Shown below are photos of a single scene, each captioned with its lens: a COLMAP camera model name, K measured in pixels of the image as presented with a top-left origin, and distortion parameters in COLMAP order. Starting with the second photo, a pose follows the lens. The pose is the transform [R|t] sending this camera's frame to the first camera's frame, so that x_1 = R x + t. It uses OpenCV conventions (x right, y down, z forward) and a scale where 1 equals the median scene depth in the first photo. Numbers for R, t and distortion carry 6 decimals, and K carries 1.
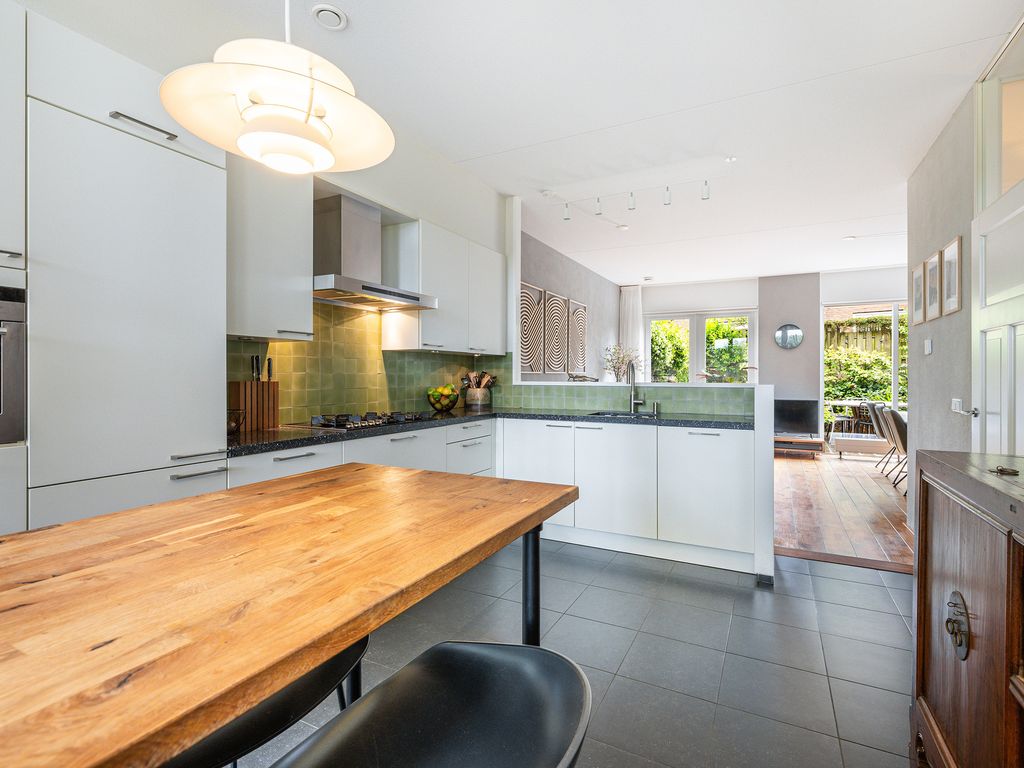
lens RADIAL K [[497.1, 0, 526.9], [0, 497.1, 376.5], [0, 0, 1]] dist [0.000166, 0.000223]
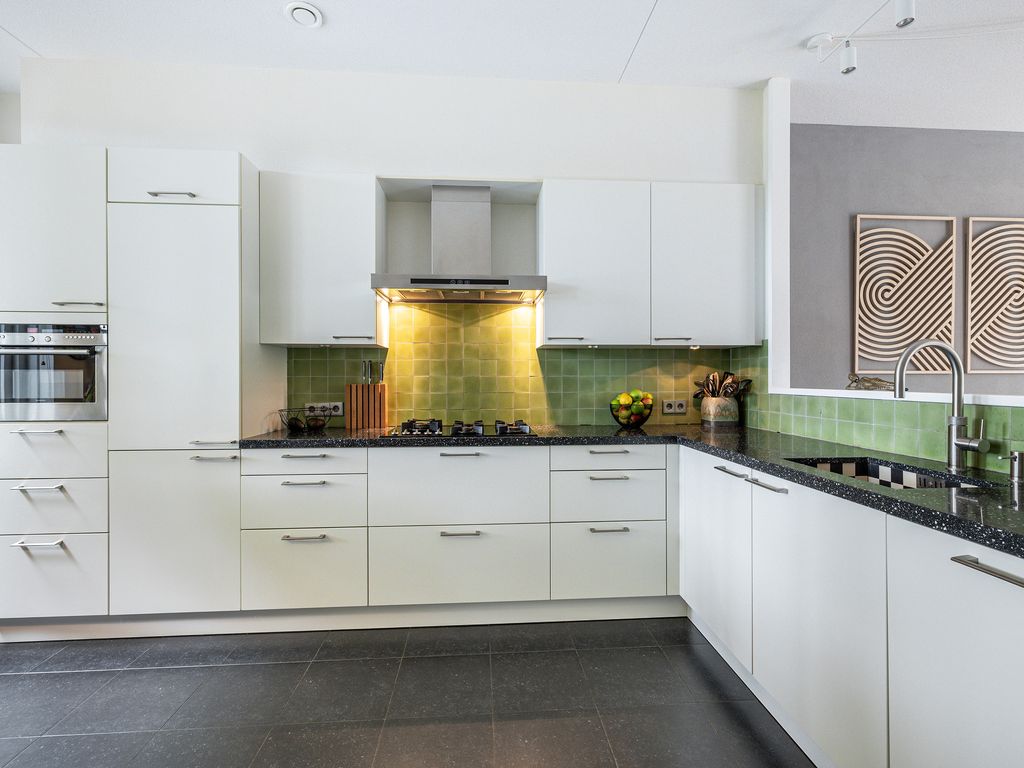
lens RADIAL K [[484.4, 0, 515.1], [0, 484.4, 380.6], [0, 0, 1]] dist [-0.001749, 0.000379]
pose [[0.510020, 0.001382, -0.860161, 0.321189], [0.000580, 0.999998, 0.001951, -0.000029], [0.860162, -0.001494, 0.510018, 0.435689]]
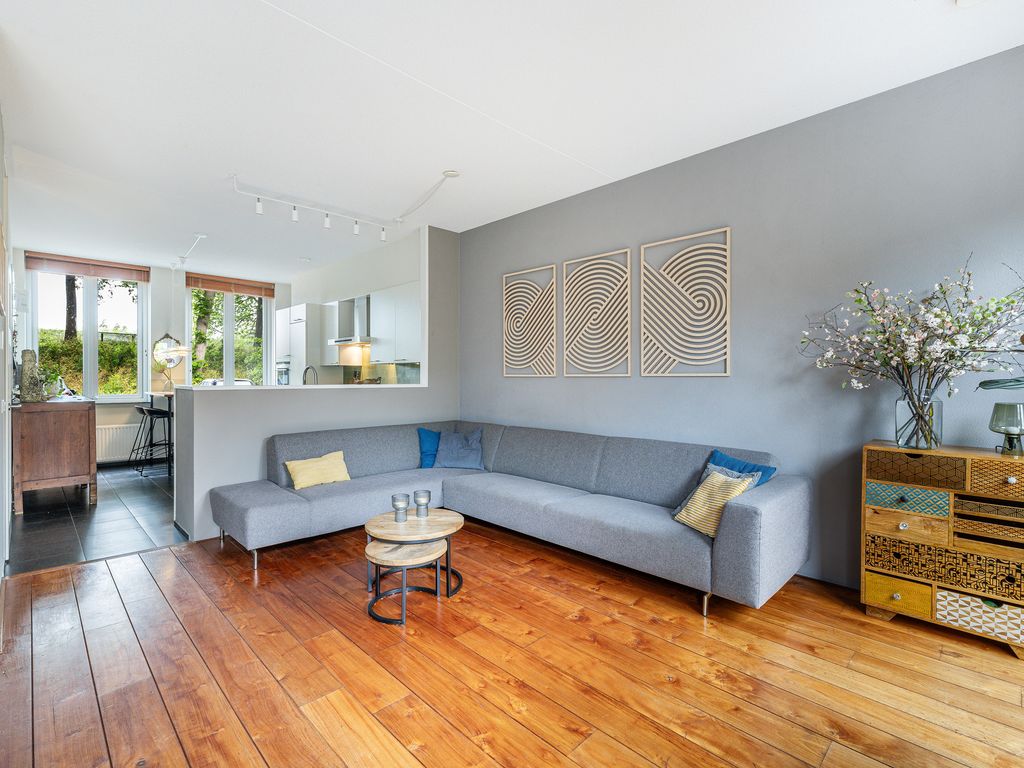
lens RADIAL K [[484.4, 0, 515.1], [0, 484.4, 380.6], [0, 0, 1]] dist [-0.001749, 0.000379]
pose [[-0.313647, 0.003114, -0.949535, 1.003003], [-0.005514, 0.999972, 0.005100, -0.004769], [0.949524, 0.006836, -0.313621, 1.578027]]
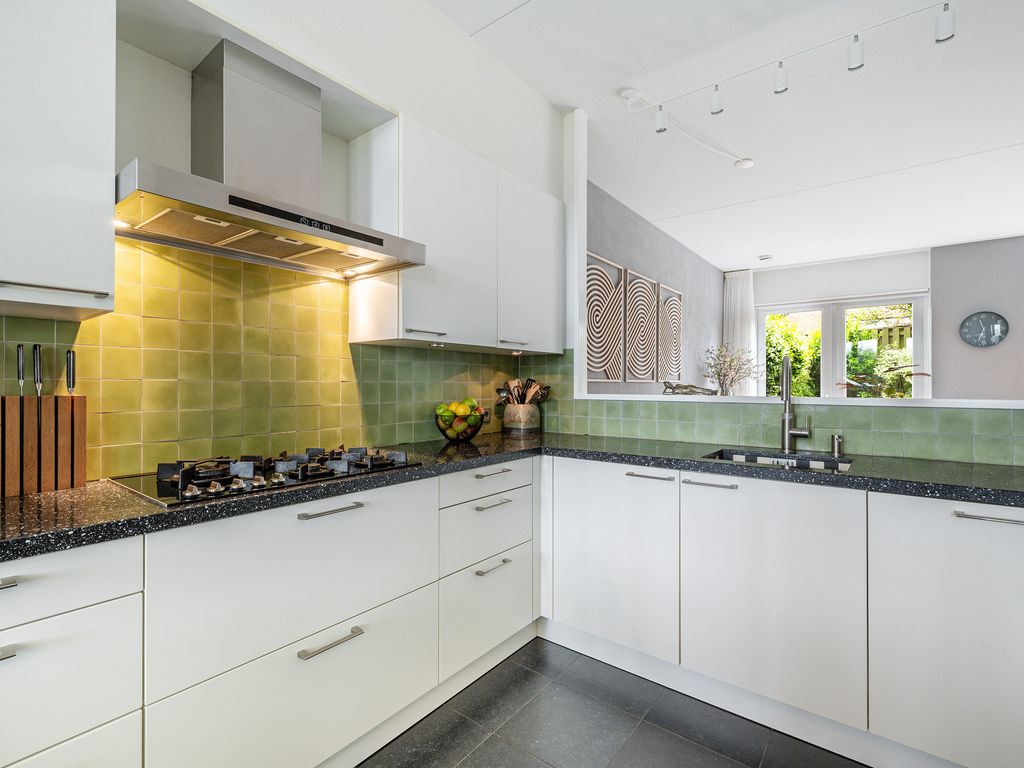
lens RADIAL K [[484.4, 0, 515.1], [0, 484.4, 380.6], [0, 0, 1]] dist [-0.001749, 0.000379]
pose [[0.981529, -0.001910, -0.191305, 0.017015], [-0.000234, 0.999937, -0.011184, -0.000260], [0.191314, 0.011022, 0.981467, 0.364398]]
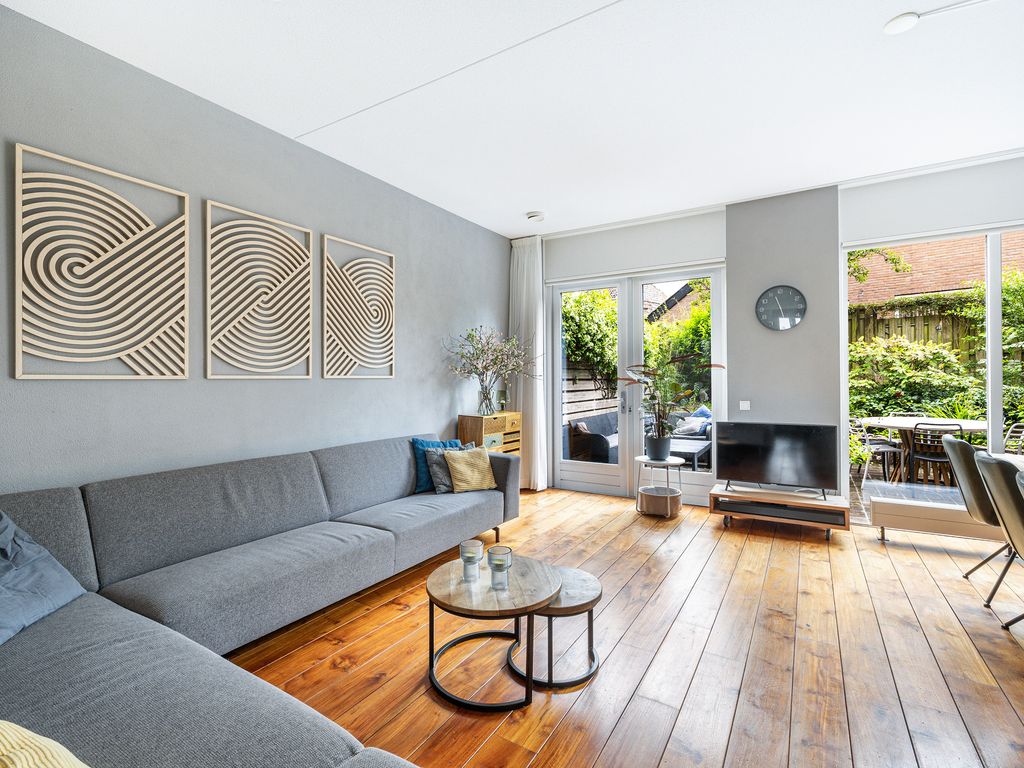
lens RADIAL K [[484.4, 0, 515.1], [0, 484.4, 380.6], [0, 0, 1]] dist [-0.001749, 0.000379]
pose [[0.996831, -0.007570, -0.079189, 0.488079], [0.007510, 0.999971, -0.001050, -0.002977], [0.079194, 0.000452, 0.996859, 0.783879]]
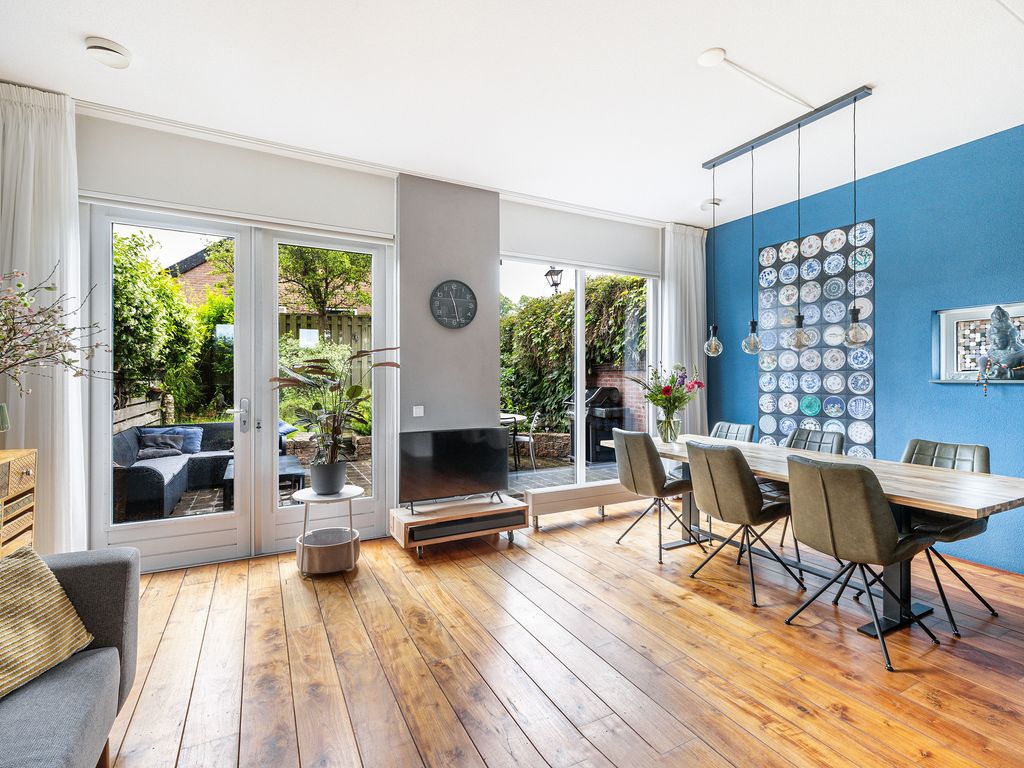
lens RADIAL K [[484.4, 0, 515.1], [0, 484.4, 380.6], [0, 0, 1]] dist [-0.001749, 0.000379]
pose [[0.582020, -0.003614, 0.813166, 0.282346], [0.001364, 0.999993, 0.003468, -0.006528], [-0.813173, -0.000909, 0.582021, 1.171231]]
